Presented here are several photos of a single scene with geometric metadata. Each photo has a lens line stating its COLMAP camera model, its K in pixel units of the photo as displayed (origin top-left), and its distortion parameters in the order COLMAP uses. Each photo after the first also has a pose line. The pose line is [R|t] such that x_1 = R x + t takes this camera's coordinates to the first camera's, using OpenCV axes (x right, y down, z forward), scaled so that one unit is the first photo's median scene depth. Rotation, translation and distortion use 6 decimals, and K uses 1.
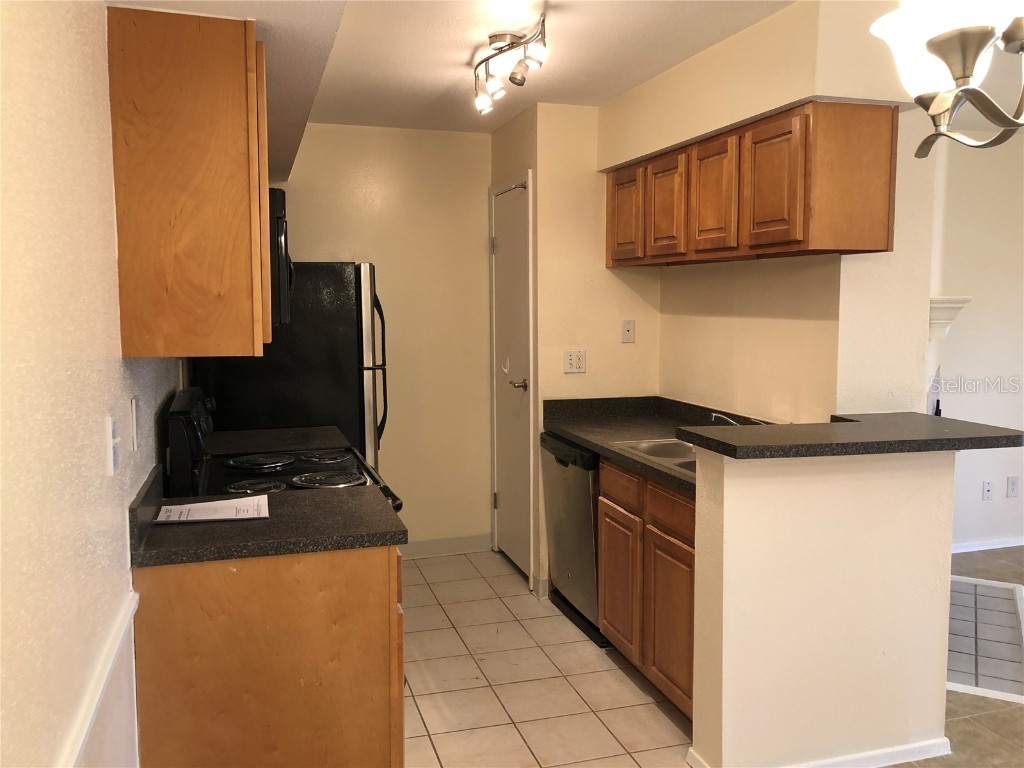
lens RADIAL K [[837.3, 0, 512.0], [0, 837.3, 384.0], [0, 0, 1]] dist [0.085260, -0.134276]
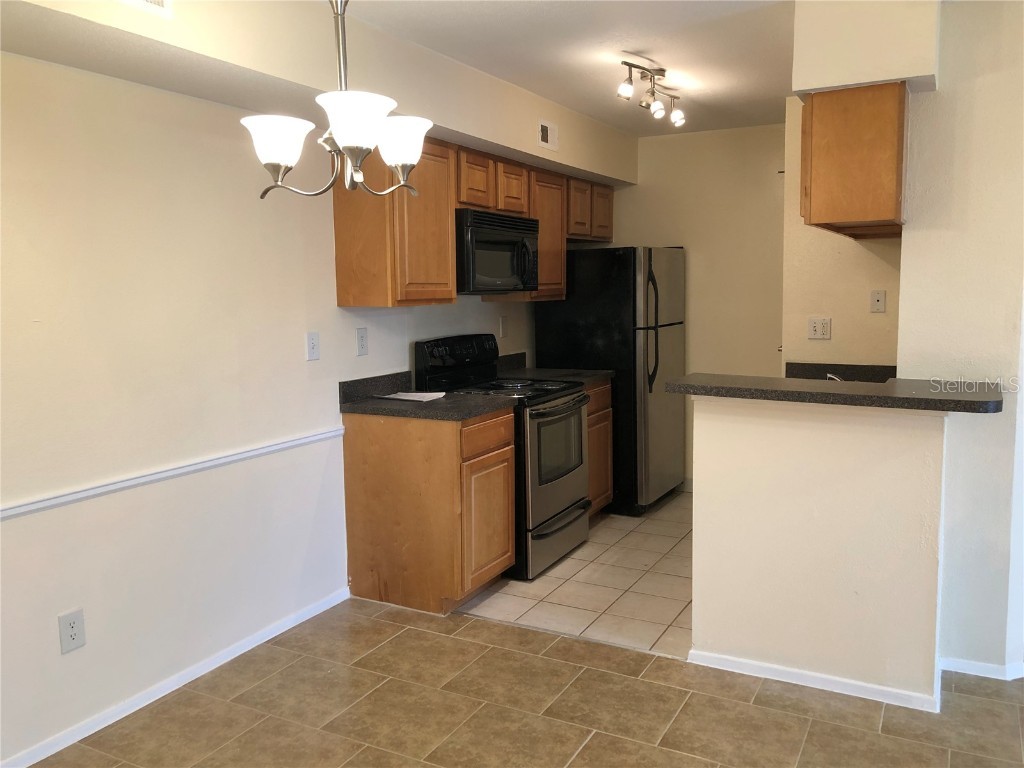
lens RADIAL K [[837.3, 0, 512.0], [0, 837.3, 384.0], [0, 0, 1]] dist [0.085260, -0.134276]
pose [[0.706114, 0.075253, -0.704088, 0.607870], [-0.058159, 0.997141, 0.048249, 0.015789], [0.705705, 0.006880, 0.708472, -0.057237]]
